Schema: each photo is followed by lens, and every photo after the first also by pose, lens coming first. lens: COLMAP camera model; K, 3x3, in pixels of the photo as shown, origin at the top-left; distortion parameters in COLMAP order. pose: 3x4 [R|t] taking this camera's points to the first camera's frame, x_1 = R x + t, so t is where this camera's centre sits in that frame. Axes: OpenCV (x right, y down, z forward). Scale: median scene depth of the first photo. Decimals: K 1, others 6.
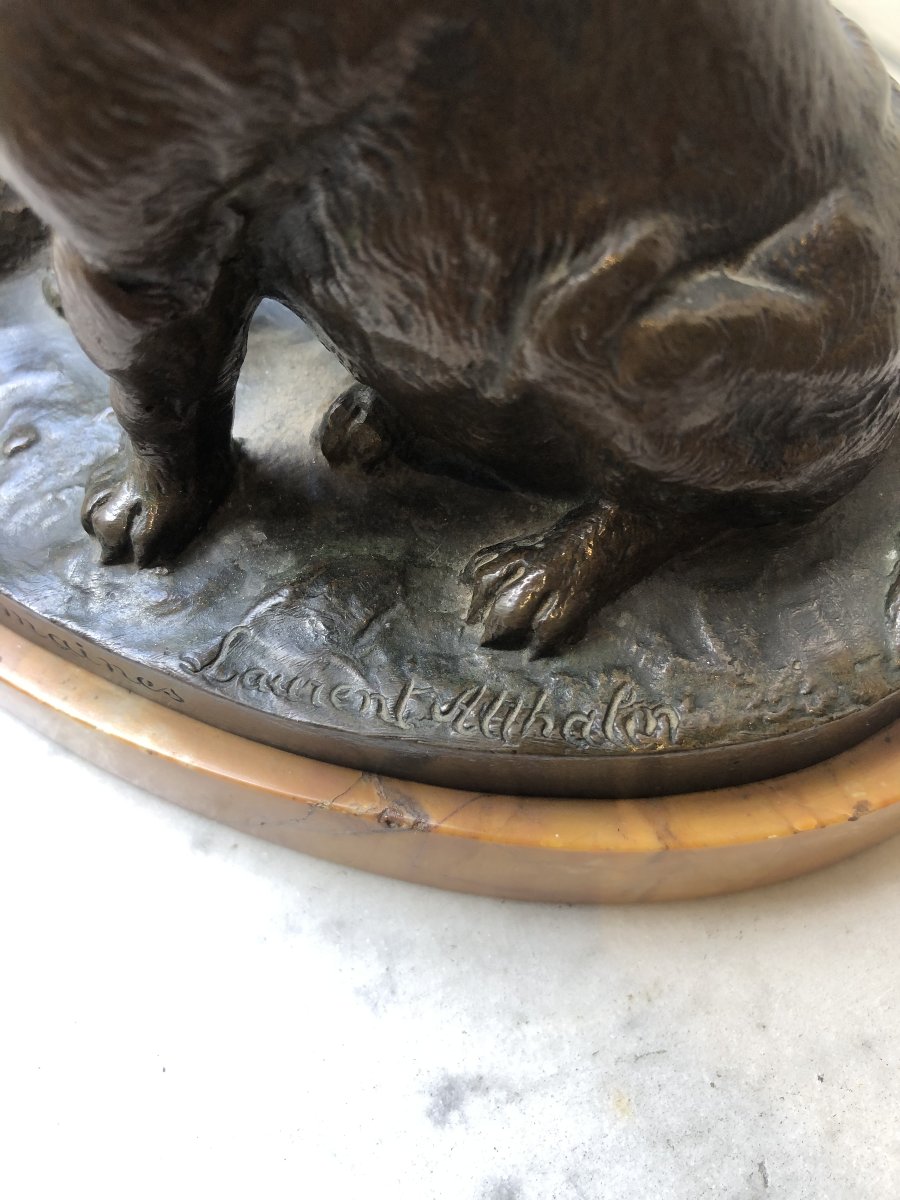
lens RADIAL K [[1032.0, 0, 439.2], [0, 1032.0, 587.0], [0, 0, 1]] dist [-0.015981, 0.001832]
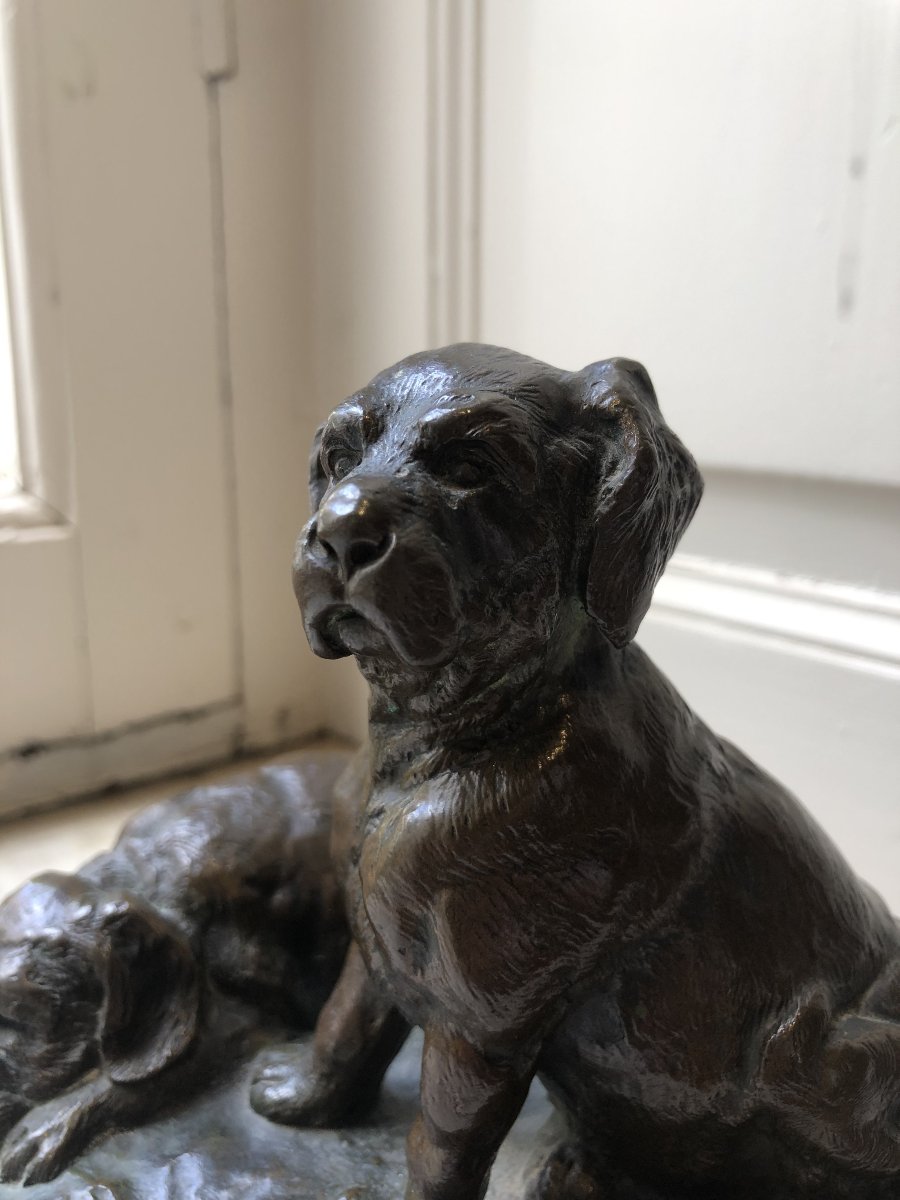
lens RADIAL K [[1032.0, 0, 439.2], [0, 1032.0, 587.0], [0, 0, 1]] dist [-0.015981, 0.001832]
pose [[0.975436, 0.007511, 0.220156, -0.707751], [0.147226, 0.721189, -0.676913, 0.201760], [-0.163859, 0.692698, 0.702367, -0.478952]]
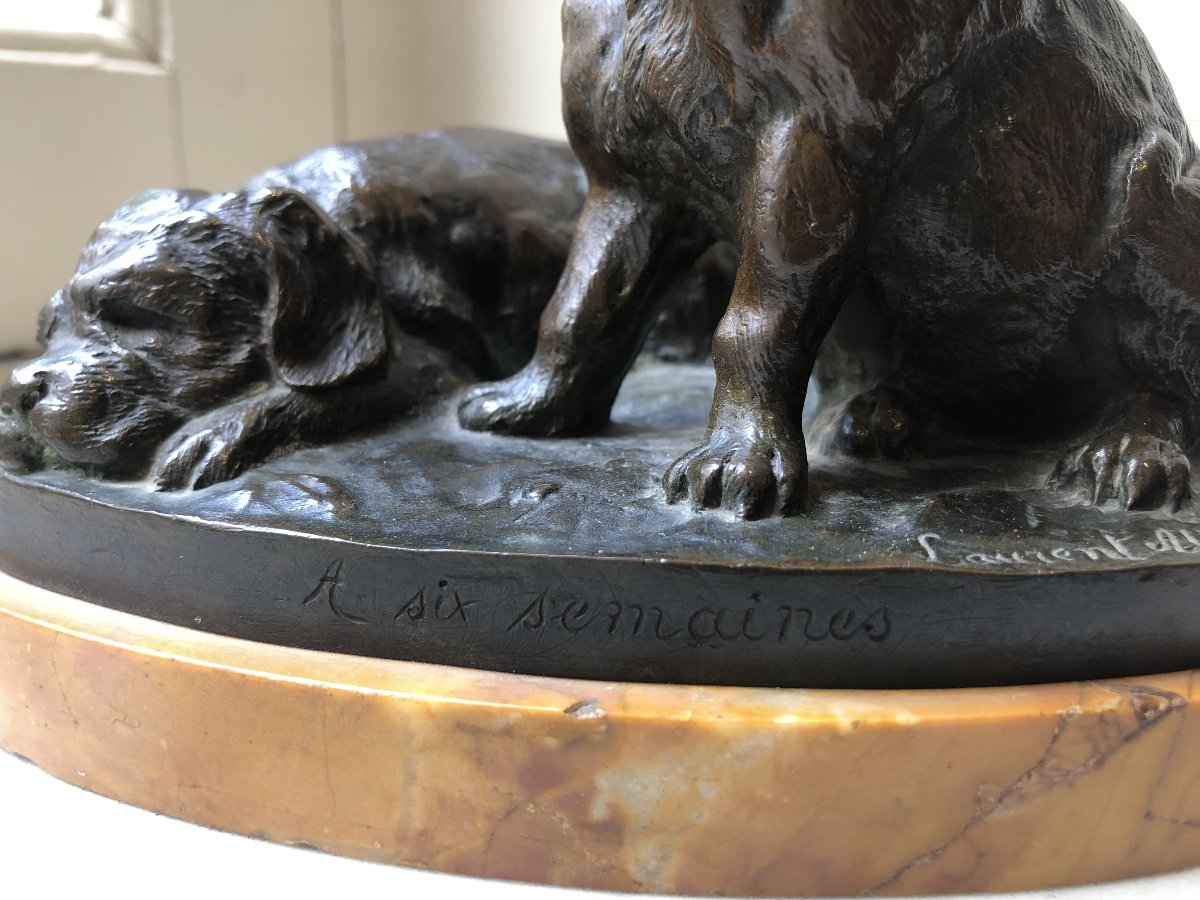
lens RADIAL K [[1032.0, 0, 604.5], [0, 1032.0, 454.6], [0, 0, 1]] dist [-0.015981, 0.001832]
pose [[0.908621, -0.048727, 0.414770, -1.080715], [0.310190, 0.743737, -0.592146, 0.580033], [-0.279626, 0.666694, 0.690890, 0.485069]]
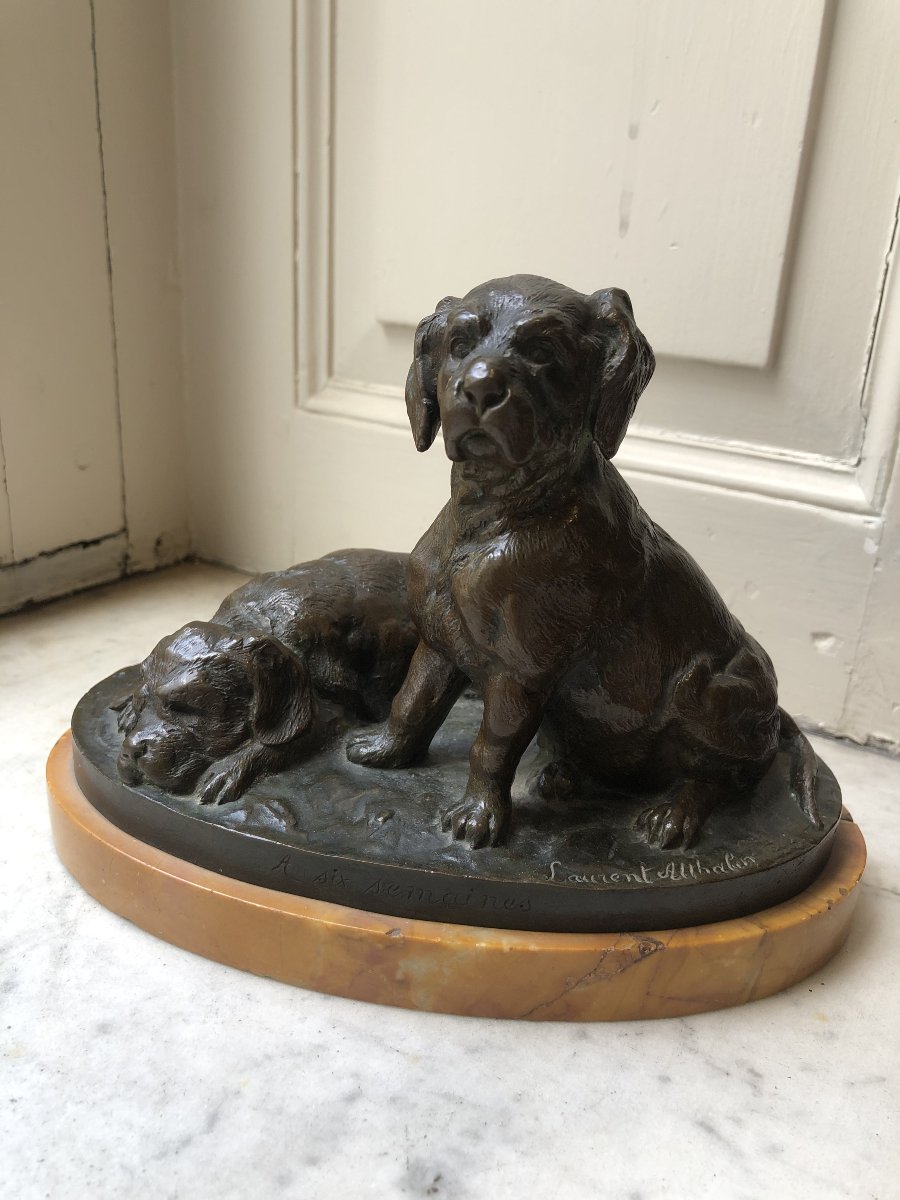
lens RADIAL K [[988.2, 0, 451.0], [0, 988.2, 596.0], [0, 0, 1]] dist [0.003618, -0.000470]
pose [[0.927268, -0.034539, 0.372803, -1.413149], [0.245179, 0.808546, -0.534922, 0.790856], [-0.282952, 0.587419, 0.758206, -0.973719]]
